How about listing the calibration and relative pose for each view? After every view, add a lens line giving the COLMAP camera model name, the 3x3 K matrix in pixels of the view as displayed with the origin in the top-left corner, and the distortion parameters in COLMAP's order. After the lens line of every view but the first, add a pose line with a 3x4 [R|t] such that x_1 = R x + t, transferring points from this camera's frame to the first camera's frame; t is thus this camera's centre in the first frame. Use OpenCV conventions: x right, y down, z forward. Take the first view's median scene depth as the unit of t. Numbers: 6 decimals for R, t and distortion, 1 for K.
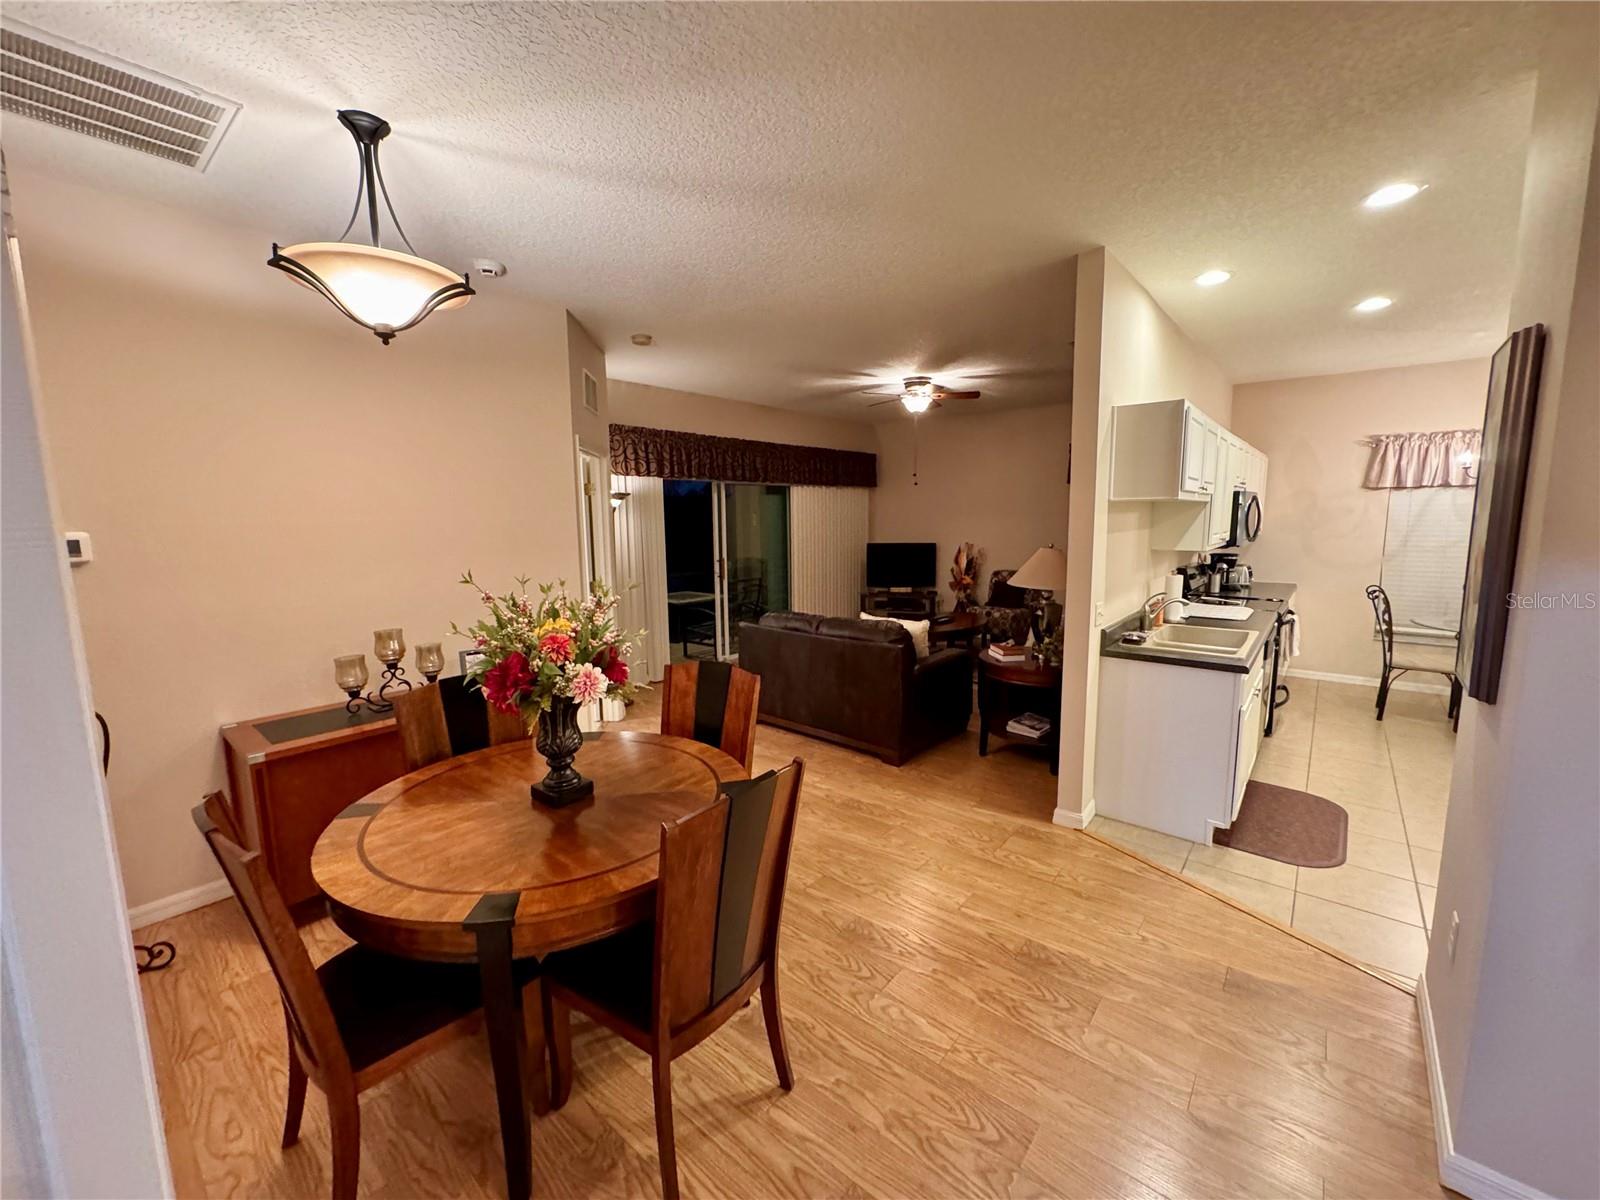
lens RADIAL K [[643.7, 0, 802.6], [0, 643.7, 603.2], [0, 0, 1]] dist [-0.003676, 0.000376]
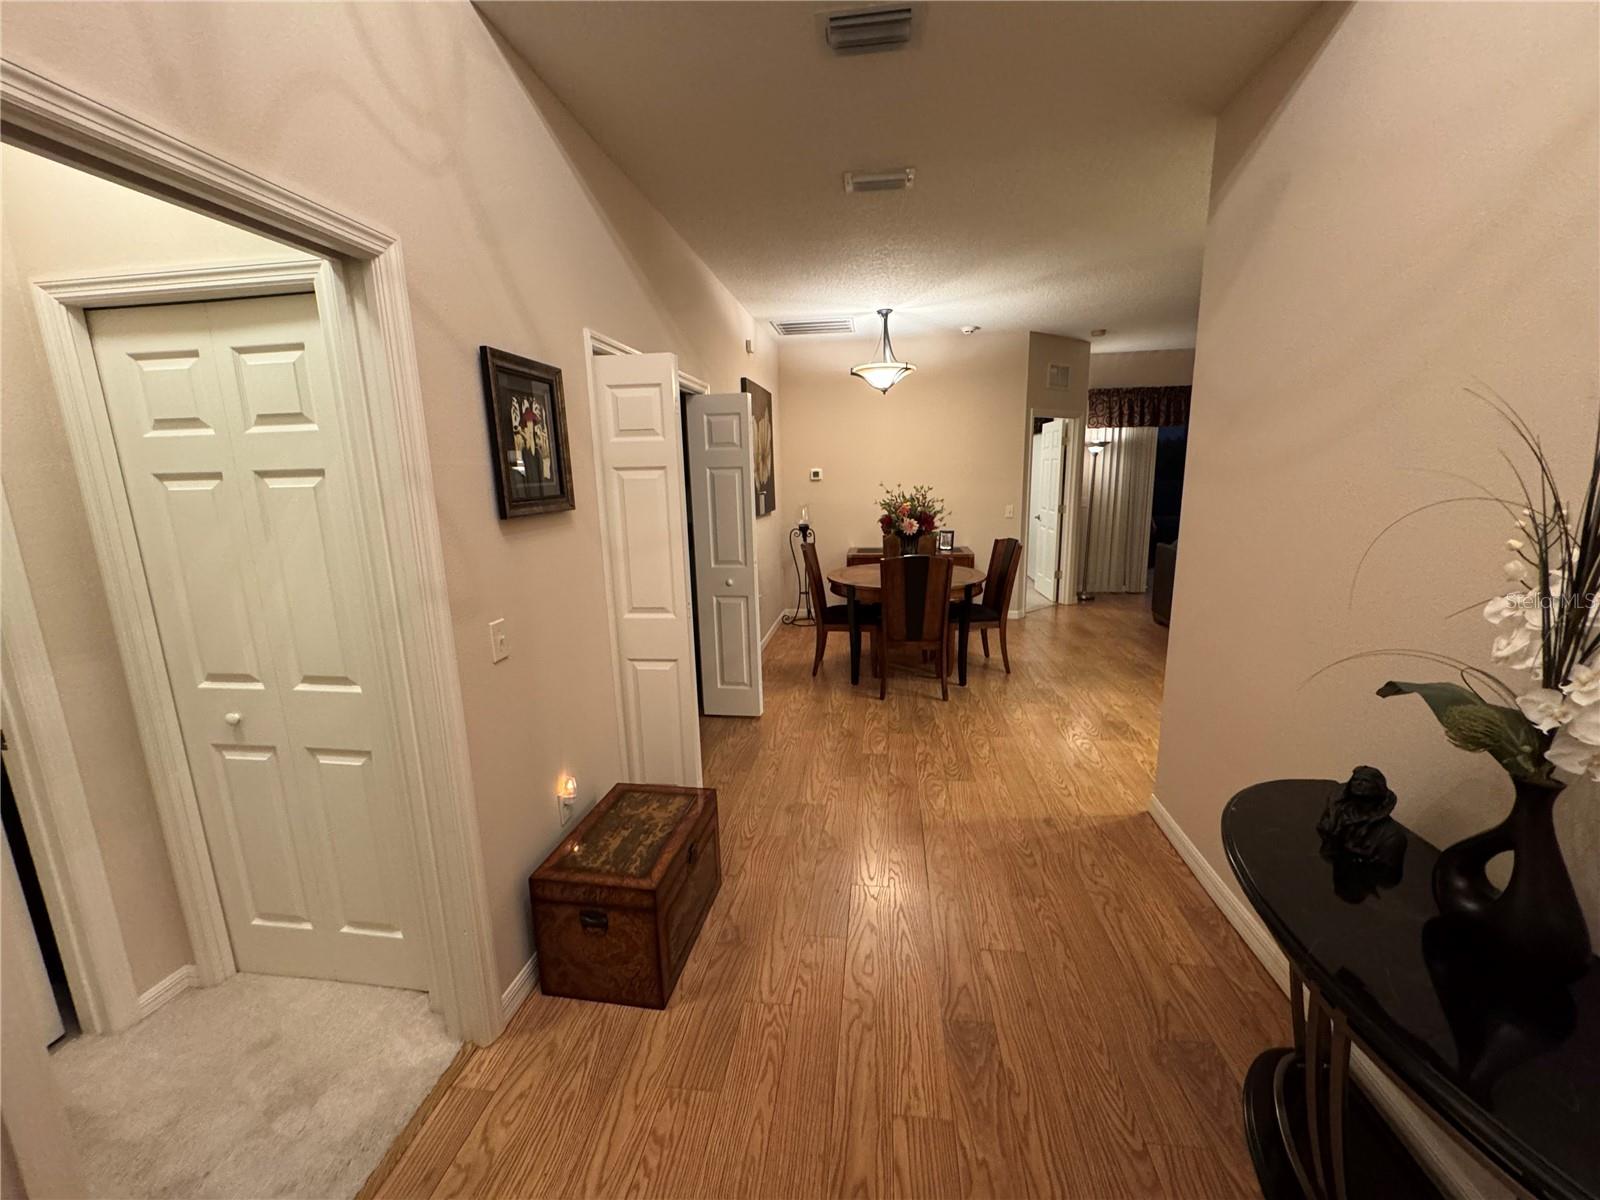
lens RADIAL K [[643.7, 0, 792.0], [0, 643.7, 596.9], [0, 0, 1]] dist [-0.003676, 0.000376]
pose [[0.530959, 0.160898, -0.831982, 0.377589], [-0.099844, 0.986848, 0.127128, 0.029259], [0.841495, 0.015569, 0.540041, -0.184150]]
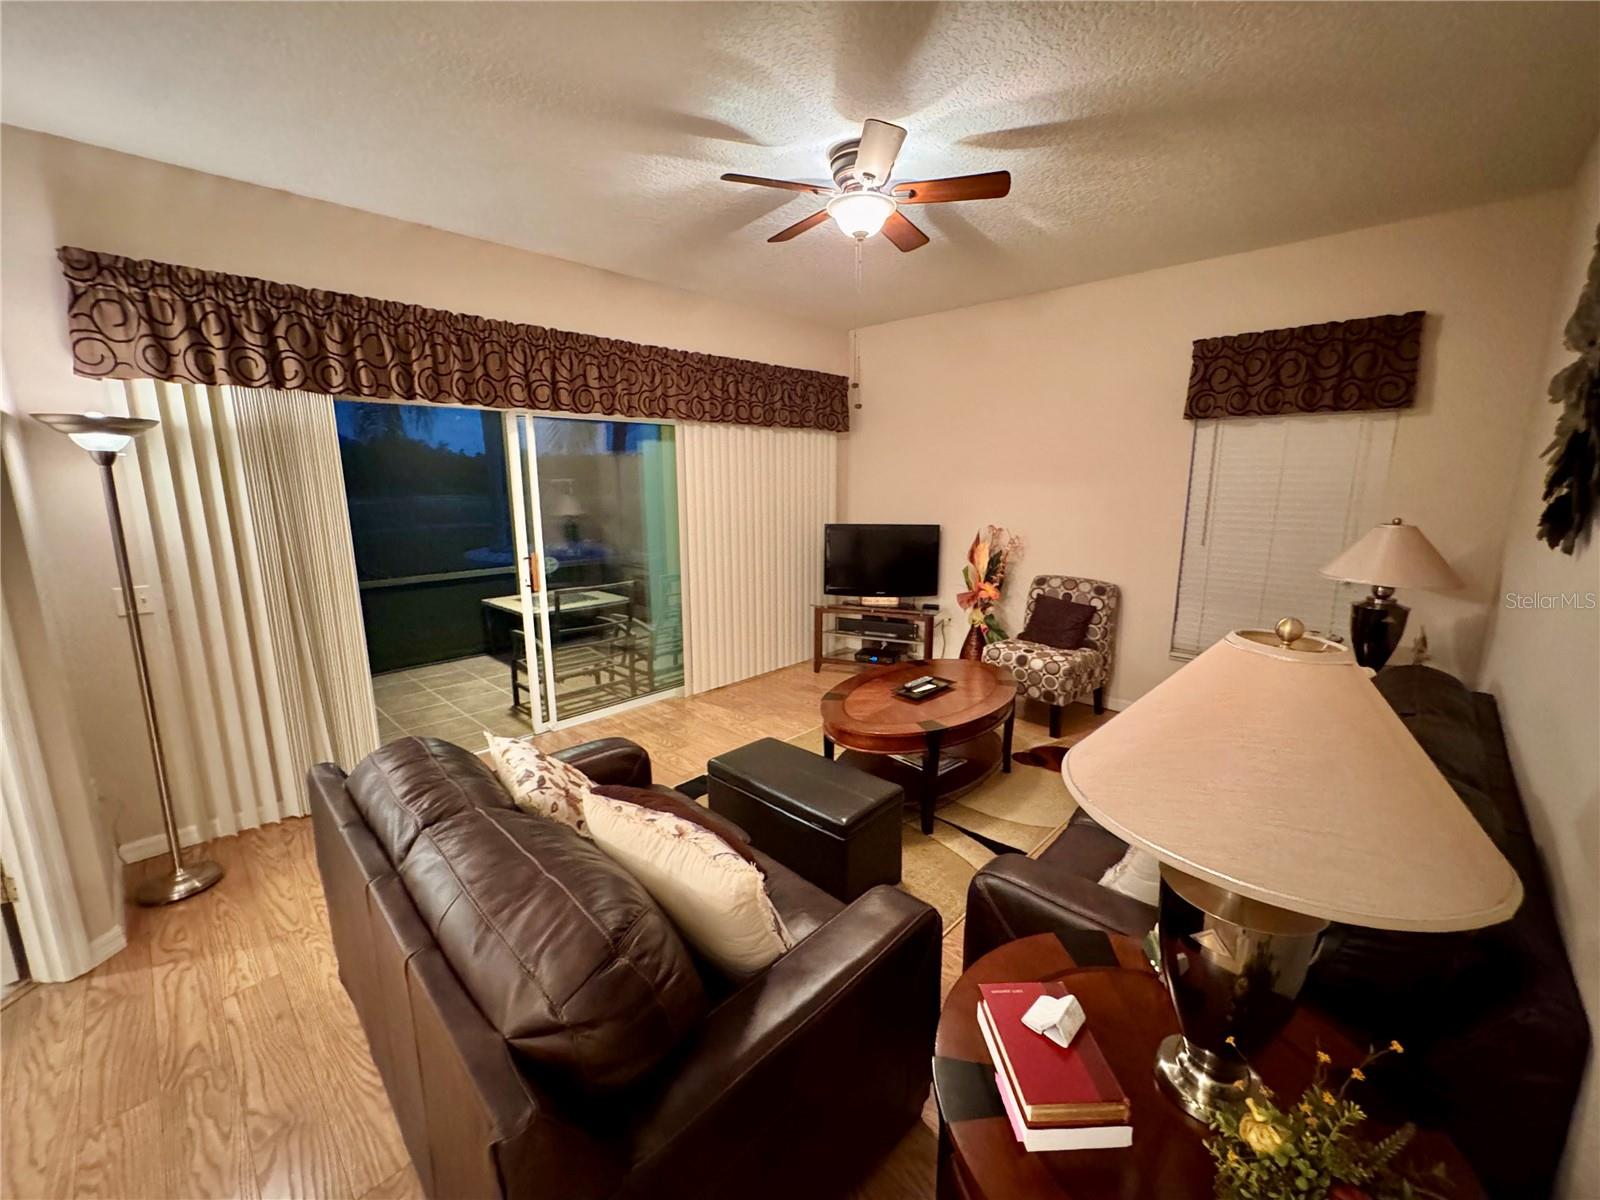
lens RADIAL K [[643.7, 0, 809.4], [0, 643.7, 600.2], [0, 0, 1]] dist [-0.003676, 0.000376]
pose [[0.997674, 0.016579, -0.066115, 0.137214], [-0.013359, 0.998717, 0.048846, -0.055047], [0.066840, -0.047850, 0.996616, 0.425196]]
